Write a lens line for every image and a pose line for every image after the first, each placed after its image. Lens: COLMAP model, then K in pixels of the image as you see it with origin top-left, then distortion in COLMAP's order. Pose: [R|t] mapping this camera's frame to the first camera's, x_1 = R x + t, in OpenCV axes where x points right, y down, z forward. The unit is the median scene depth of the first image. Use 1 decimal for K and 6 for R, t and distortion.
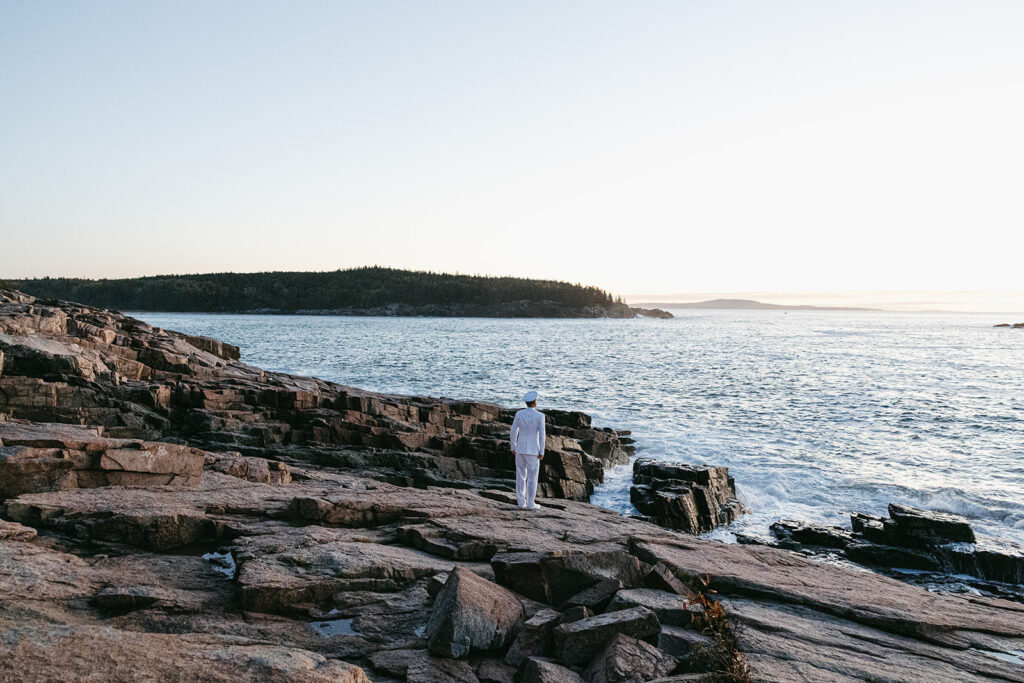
lens RADIAL K [[811.3, 0, 512.8], [0, 811.3, 320.2], [0, 0, 1]] dist [0.014582, -0.000001]
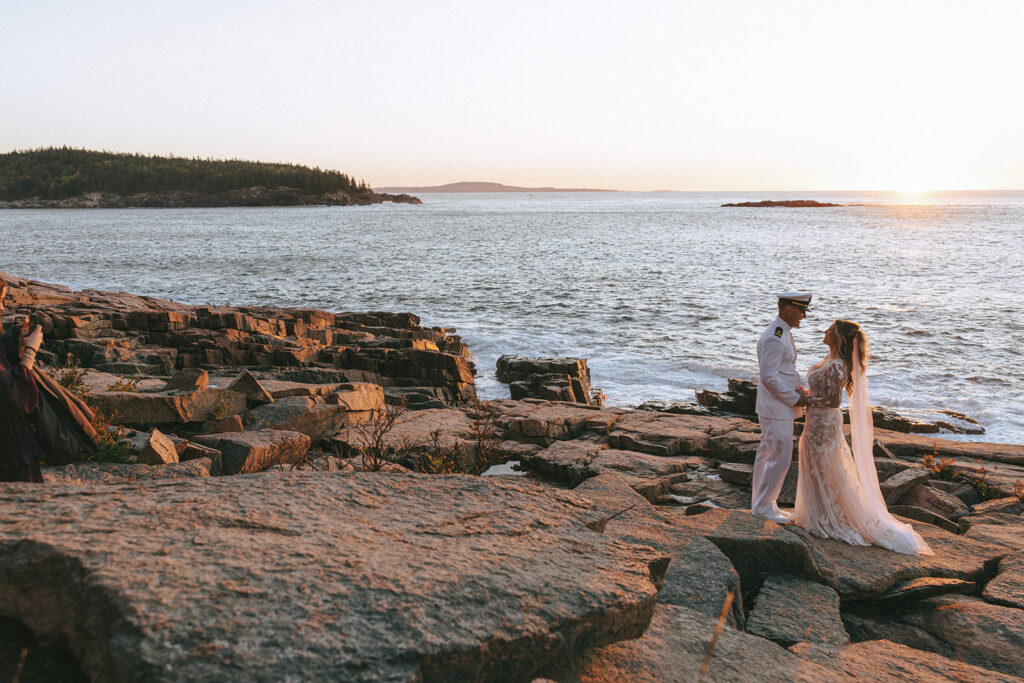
lens RADIAL K [[868.8, 0, 508.1], [0, 868.8, 333.8], [0, 0, 1]] dist [0.016920, -0.002950]
pose [[0.952177, -0.065923, 0.298350, -0.183686], [0.021453, 0.988462, 0.149941, -0.025347], [-0.304792, -0.136370, 0.942605, -0.041359]]
